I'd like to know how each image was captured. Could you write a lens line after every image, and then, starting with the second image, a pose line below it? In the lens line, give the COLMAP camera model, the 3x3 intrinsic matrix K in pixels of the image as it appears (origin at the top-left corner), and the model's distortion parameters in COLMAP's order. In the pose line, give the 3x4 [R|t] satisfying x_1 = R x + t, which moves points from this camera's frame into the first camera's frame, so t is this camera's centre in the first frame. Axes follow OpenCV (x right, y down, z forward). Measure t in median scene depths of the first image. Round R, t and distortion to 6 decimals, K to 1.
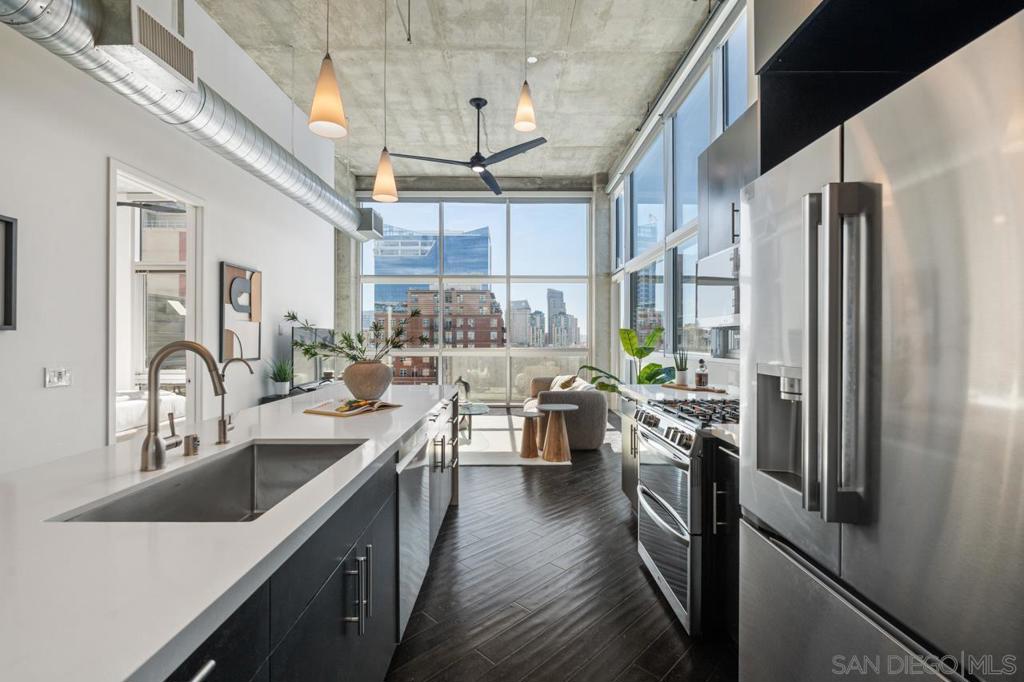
lens RADIAL K [[449.2, 0, 514.7], [0, 449.2, 336.8], [0, 0, 1]] dist [-0.007897, 0.000773]
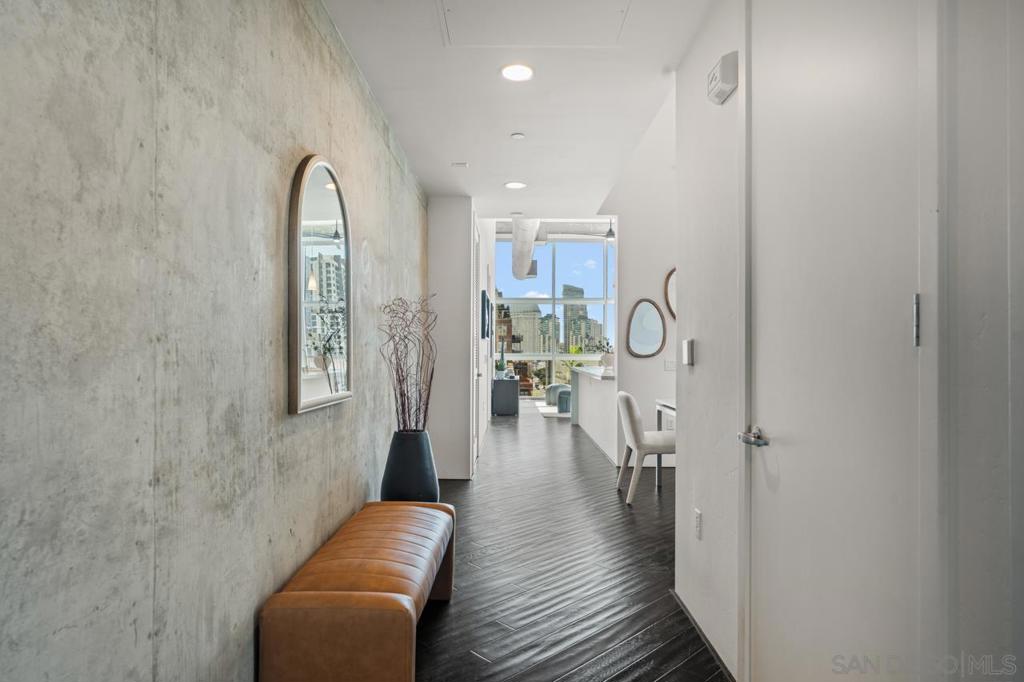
lens RADIAL K [[590.5, 0, 508.6], [0, 590.5, 337.7], [0, 0, 1]] dist [0.000872, 0.000081]
pose [[0.999798, 0.001533, -0.020021, -0.516949], [-0.001896, 0.999834, -0.018118, 0.018459], [0.019990, 0.018152, 0.999635, -1.404285]]
